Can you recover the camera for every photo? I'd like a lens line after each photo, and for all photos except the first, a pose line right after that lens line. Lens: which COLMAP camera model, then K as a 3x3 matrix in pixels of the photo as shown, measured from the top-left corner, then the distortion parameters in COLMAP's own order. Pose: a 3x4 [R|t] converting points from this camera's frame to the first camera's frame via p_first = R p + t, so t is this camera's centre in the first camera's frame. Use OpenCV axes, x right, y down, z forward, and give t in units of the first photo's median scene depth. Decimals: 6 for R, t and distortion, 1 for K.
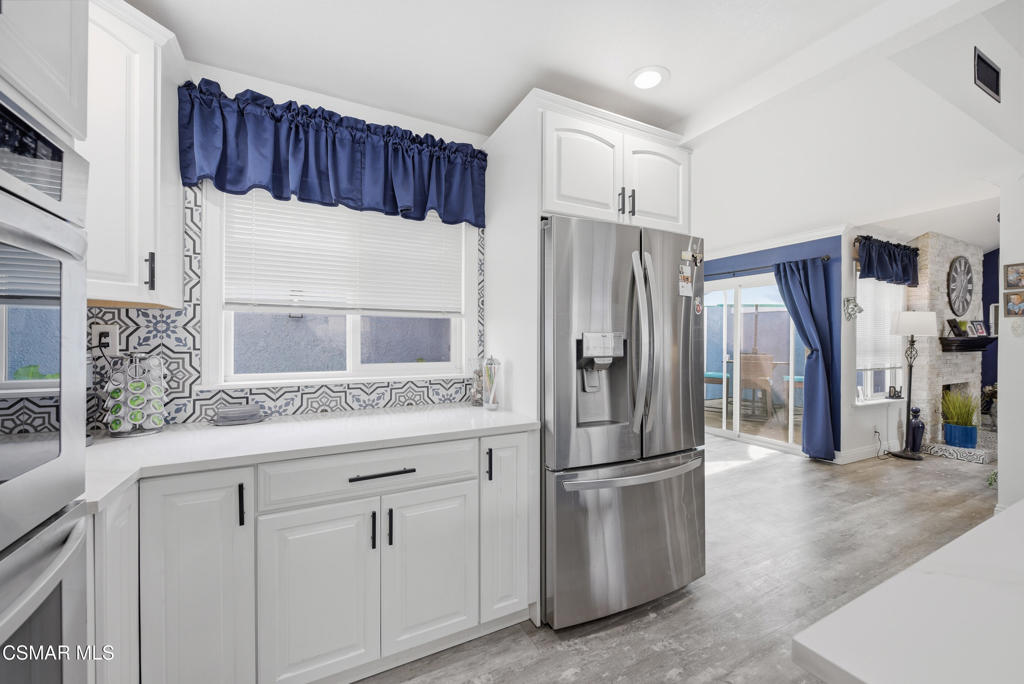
lens RADIAL K [[402.4, 0, 512.8], [0, 402.4, 339.1], [0, 0, 1]] dist [0.001432, -0.000280]
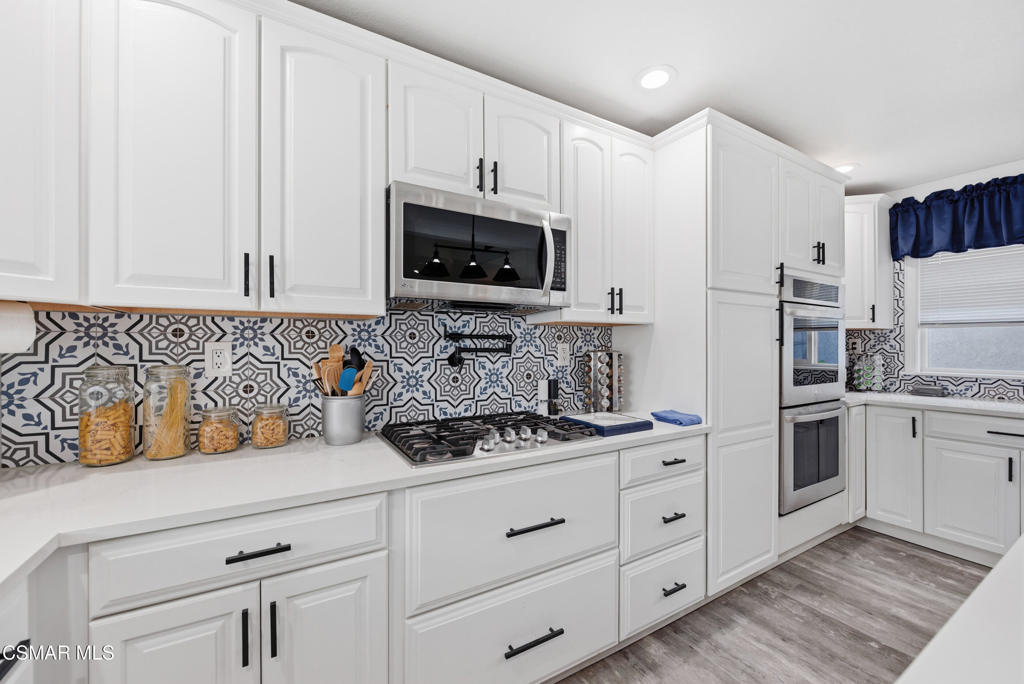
lens RADIAL K [[404.0, 0, 516.3], [0, 404.0, 344.1], [0, 0, 1]] dist [-0.001664, -0.000335]
pose [[0.062761, -0.005570, -0.998013, 0.837667], [0.001029, 0.999984, -0.005516, 0.001949], [0.998028, -0.000681, 0.062766, -0.765353]]
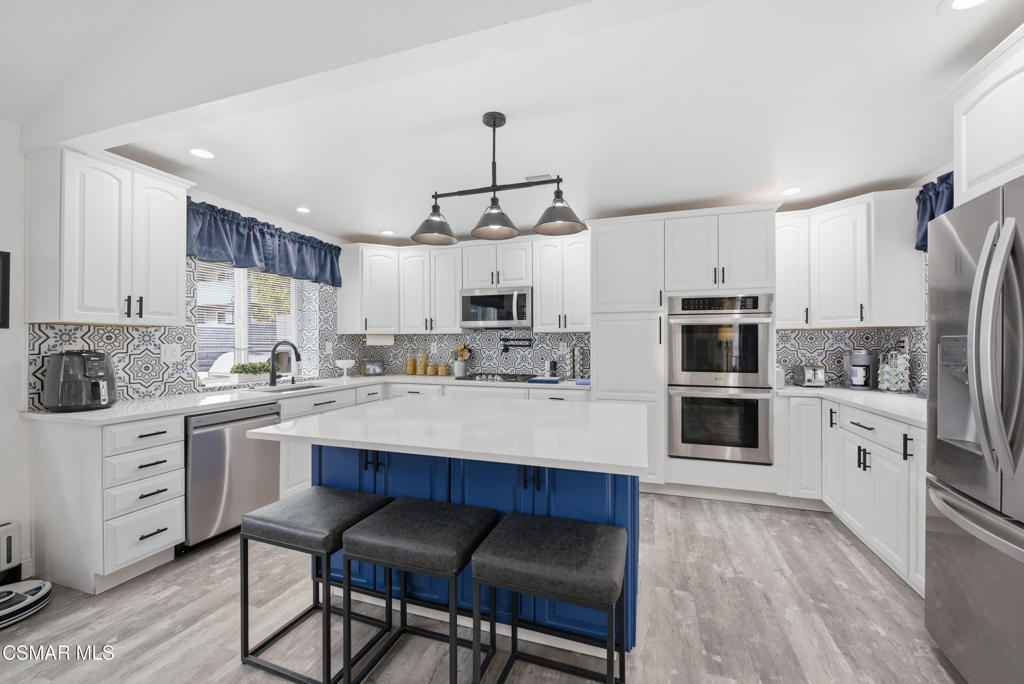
lens RADIAL K [[404.0, 0, 516.3], [0, 404.0, 344.1], [0, 0, 1]] dist [-0.001664, -0.000335]
pose [[-0.710433, -0.001194, -0.703764, 1.464393], [-0.001099, 0.999999, -0.000587, 0.003394], [0.703764, 0.000357, -0.710434, 0.933070]]
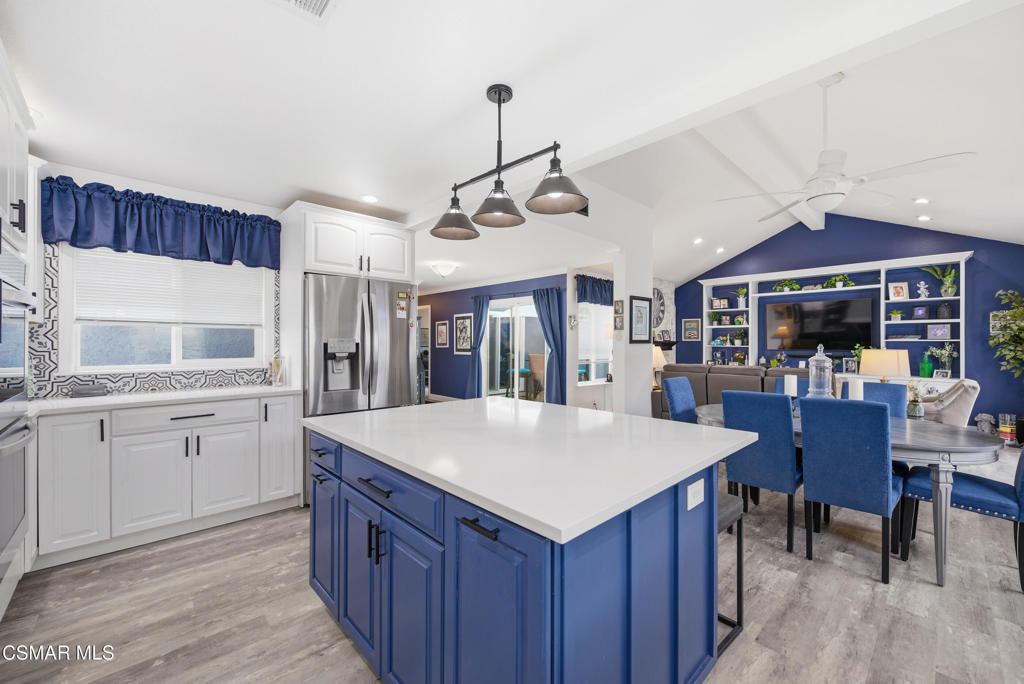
lens RADIAL K [[412.5, 0, 515.0], [0, 412.5, 342.9], [0, 0, 1]] dist [-0.002094, -0.000558]
pose [[0.958230, -0.000782, 0.285996, 0.430821], [0.000713, 1.000000, 0.000346, 0.001223], [-0.285997, -0.000127, 0.958231, -0.959476]]
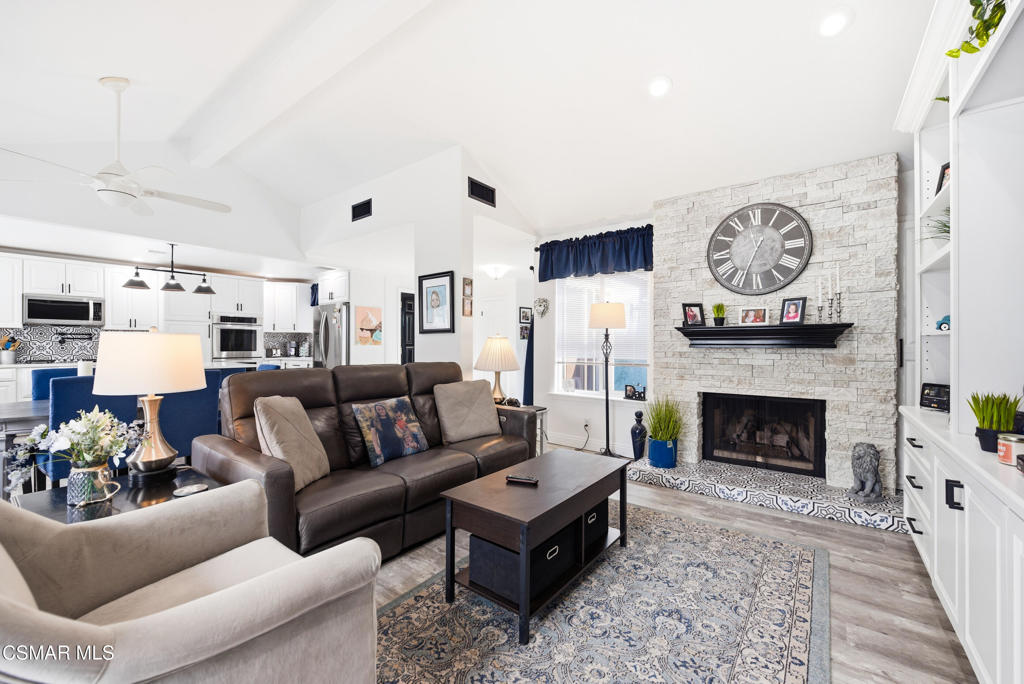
lens RADIAL K [[408.6, 0, 512.7], [0, 408.6, 341.9], [0, 0, 1]] dist [-0.000781, -0.000355]
pose [[0.435428, -0.007603, -0.900191, 4.268934], [0.001843, 0.999970, -0.007554, 0.070480], [0.900222, 0.001630, 0.435429, 0.958719]]
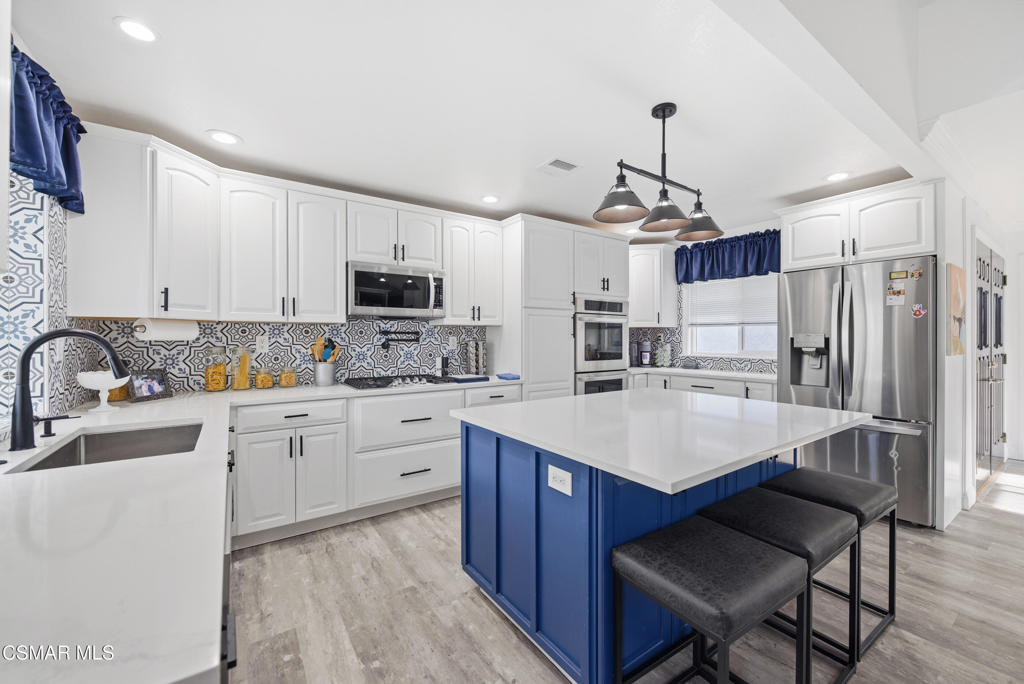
lens RADIAL K [[405.9, 0, 516.0], [0, 405.9, 340.3], [0, 0, 1]] dist [-0.000461, -0.000135]
pose [[0.136917, 0.002259, -0.990580, 1.779742], [0.001237, 0.999996, 0.002452, 0.008416], [0.990582, -0.001561, 0.136914, -0.507699]]
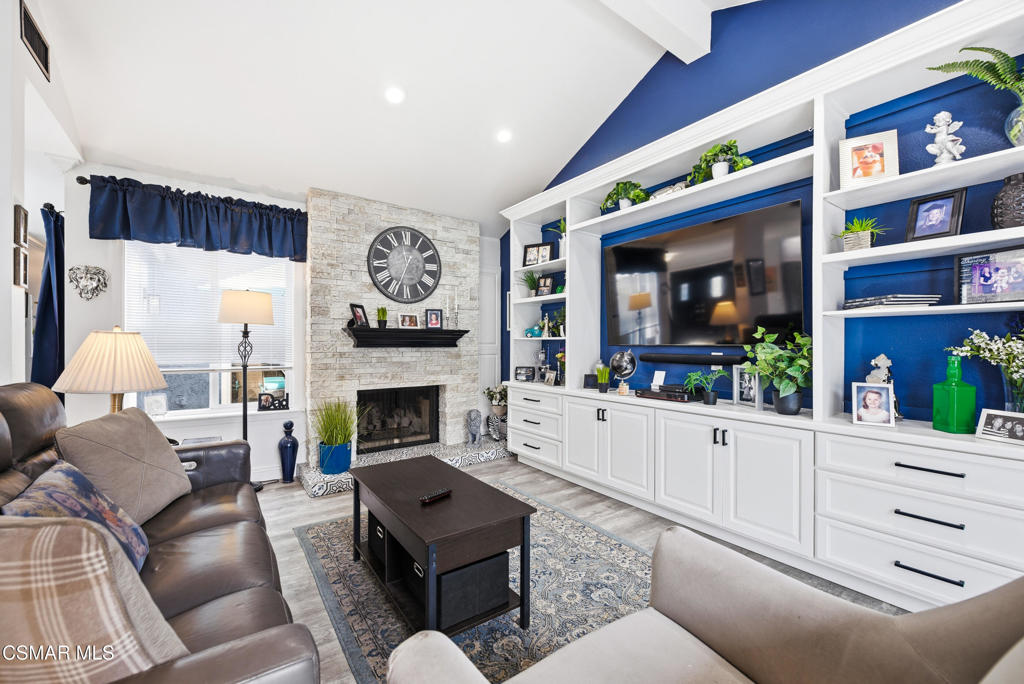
lens RADIAL K [[417.5, 0, 514.8], [0, 417.5, 346.3], [0, 0, 1]] dist [0.001166, -0.000144]
pose [[0.986329, -0.002041, 0.164773, 3.286284], [0.001025, 0.999980, 0.006252, 0.066167], [-0.164783, -0.005997, 0.986312, 0.424070]]
